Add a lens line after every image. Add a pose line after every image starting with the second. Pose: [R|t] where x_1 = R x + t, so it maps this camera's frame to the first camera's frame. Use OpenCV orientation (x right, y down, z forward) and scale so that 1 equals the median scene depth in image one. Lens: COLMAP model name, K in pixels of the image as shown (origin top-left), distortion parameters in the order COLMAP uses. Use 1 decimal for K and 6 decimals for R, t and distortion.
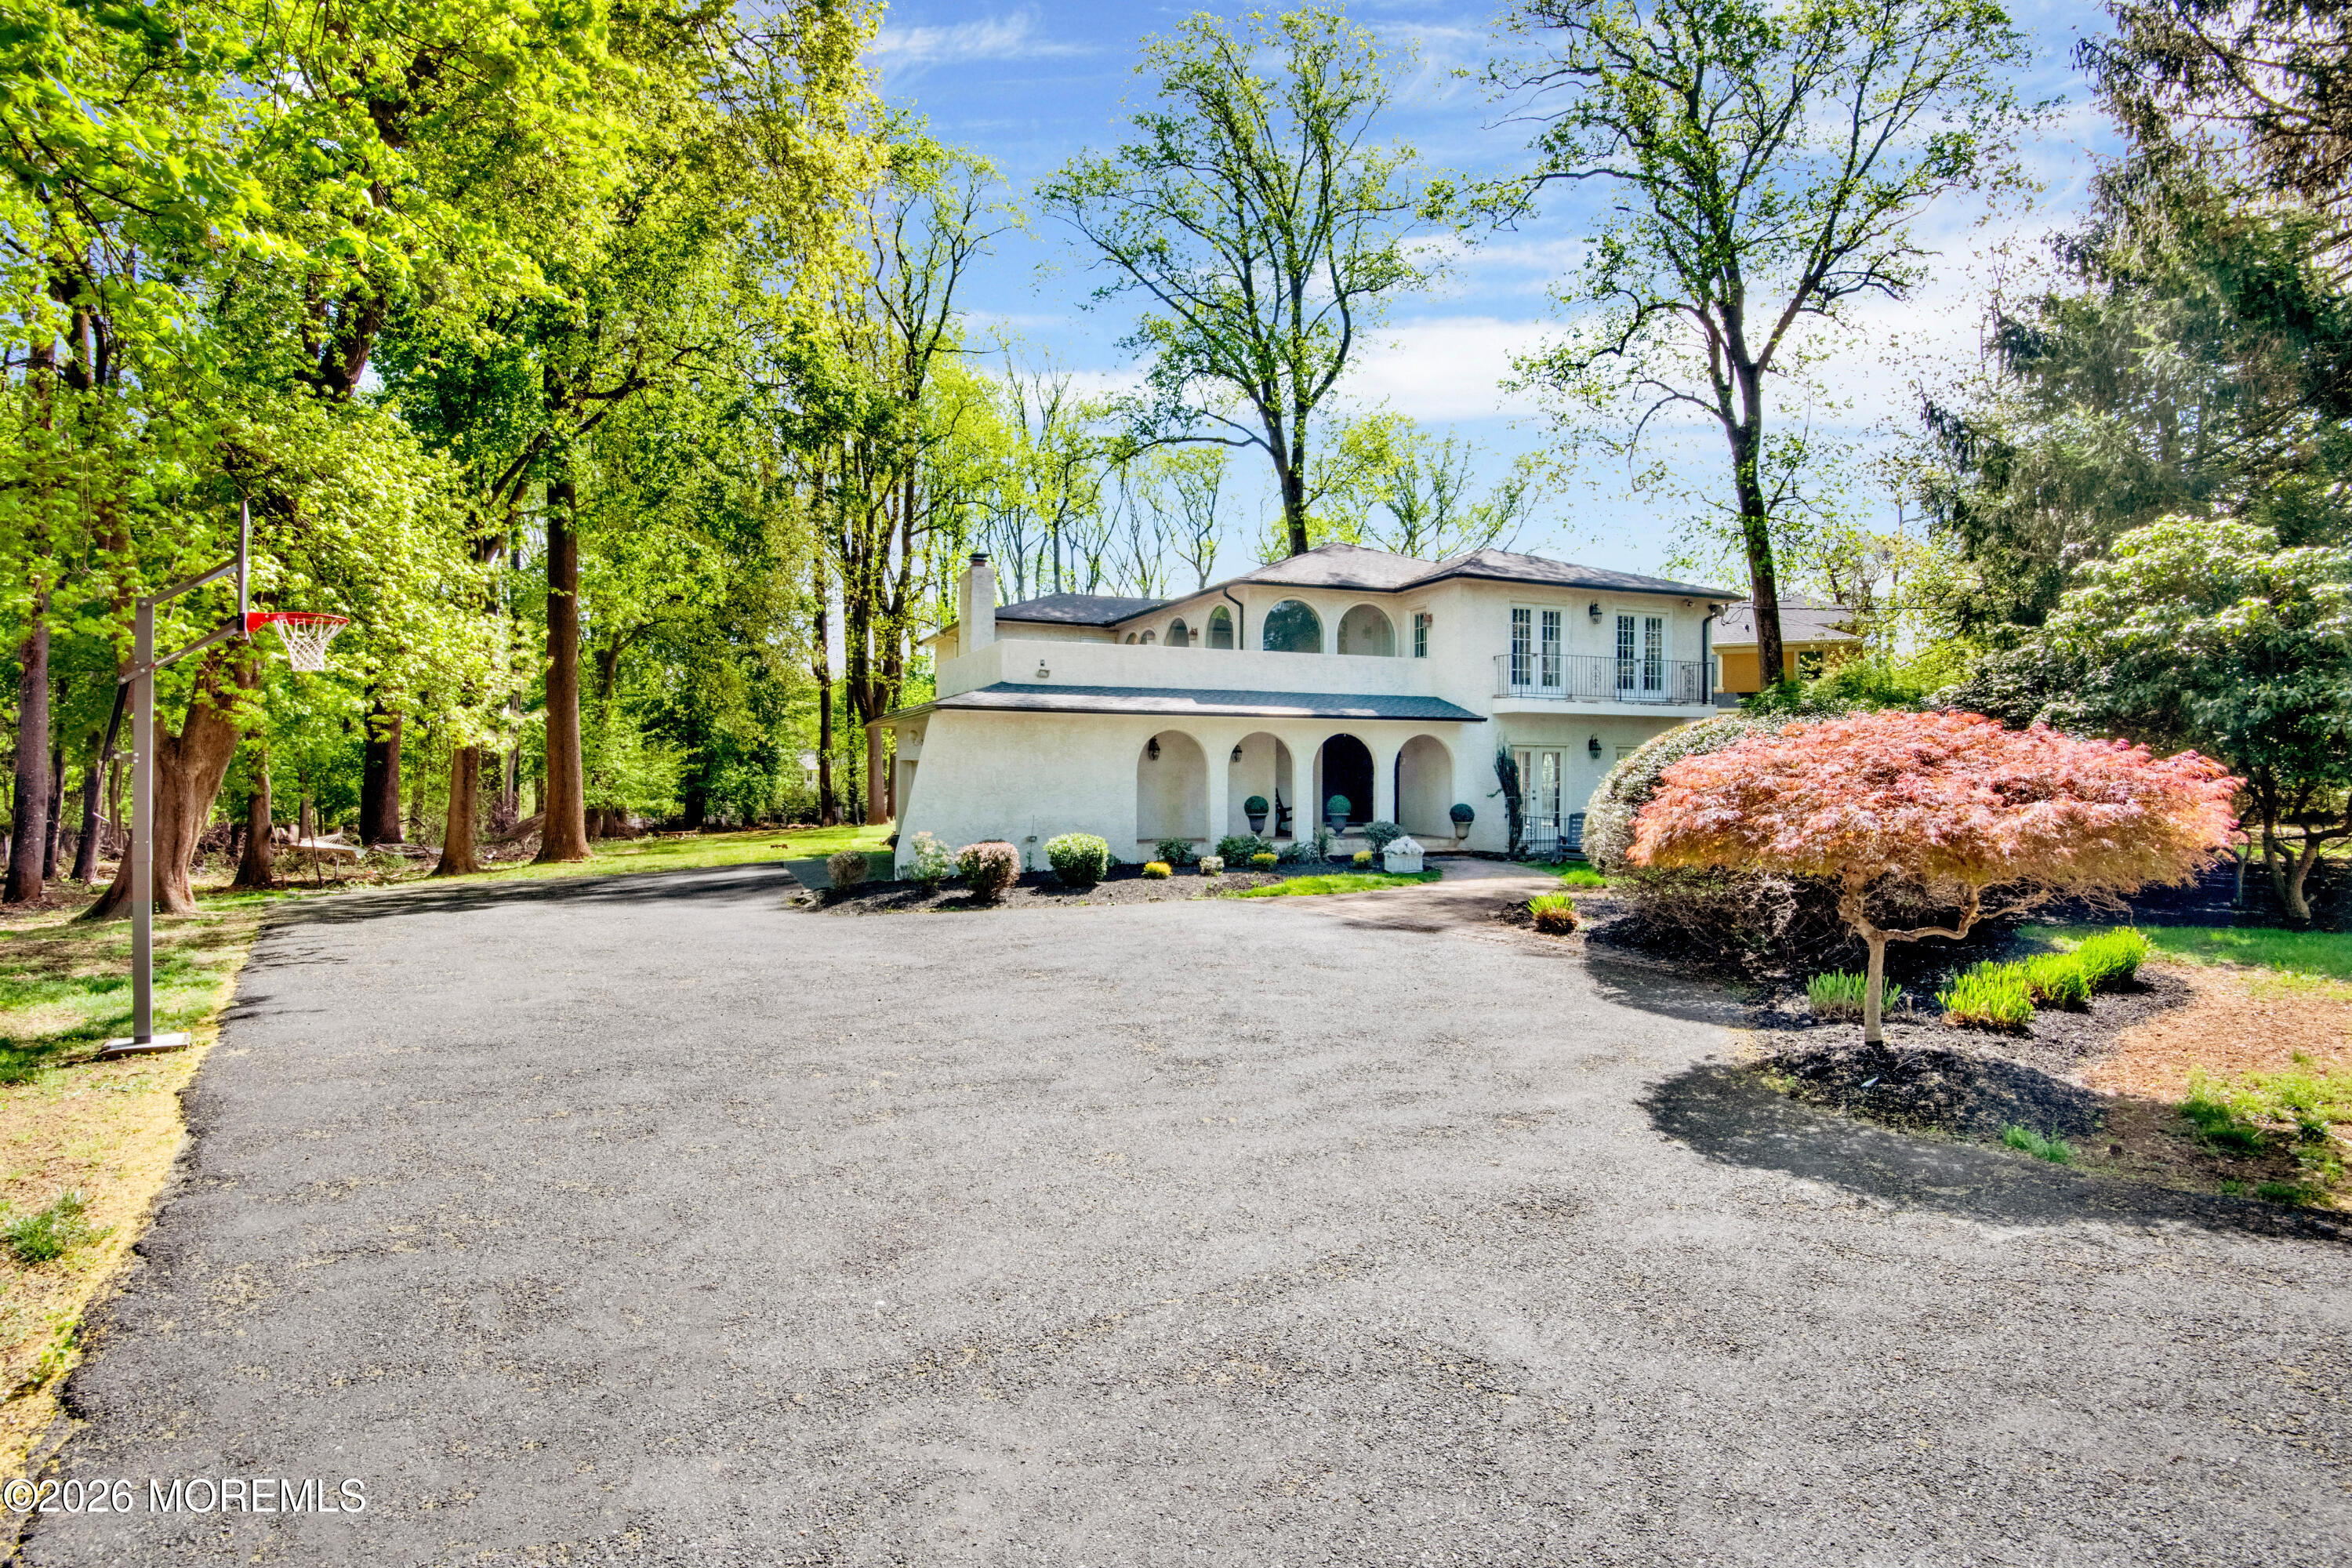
lens RADIAL K [[1094.0, 0, 1176.0], [0, 1094.0, 784.0], [0, 0, 1]] dist [0.000291, 0.000030]
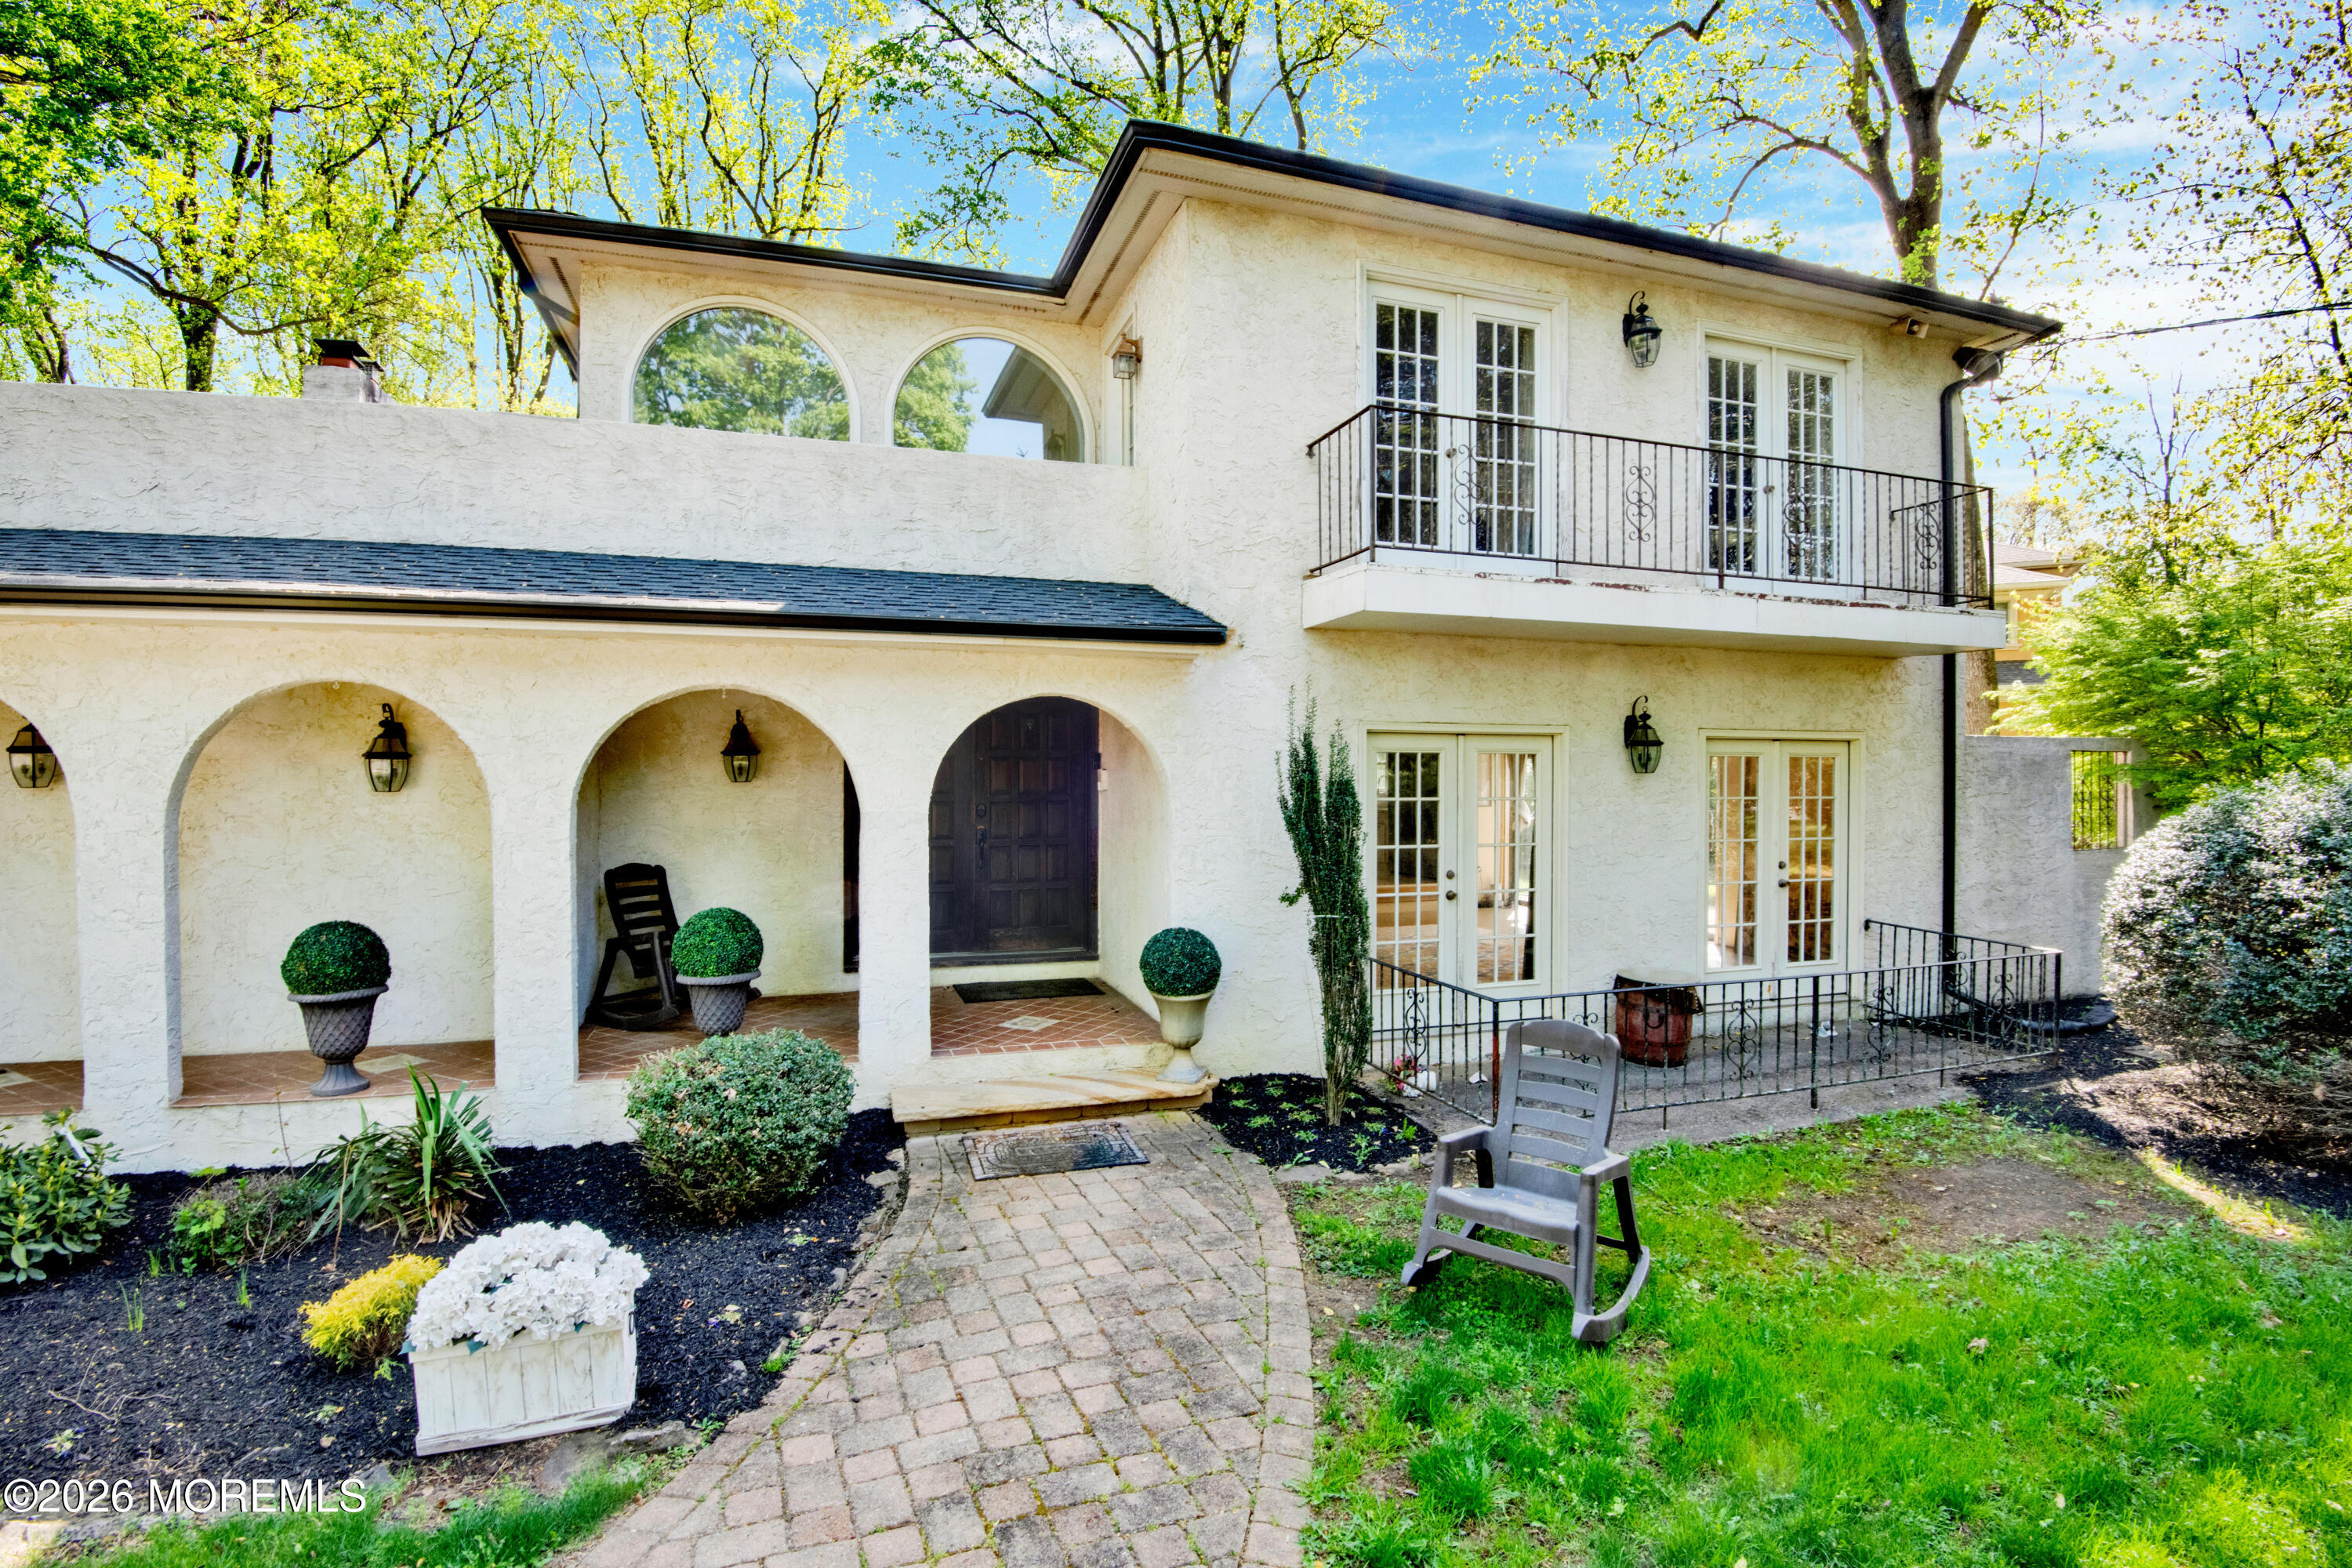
lens RADIAL K [[1095.3, 0, 1176.0], [0, 1095.3, 784.0], [0, 0, 1]] dist [-0.047568, 0.000111]
pose [[0.997750, 0.002005, -0.067007, 0.260414], [-0.001546, 0.999975, 0.006888, -0.021547], [0.067020, -0.006769, 0.997729, 0.652623]]
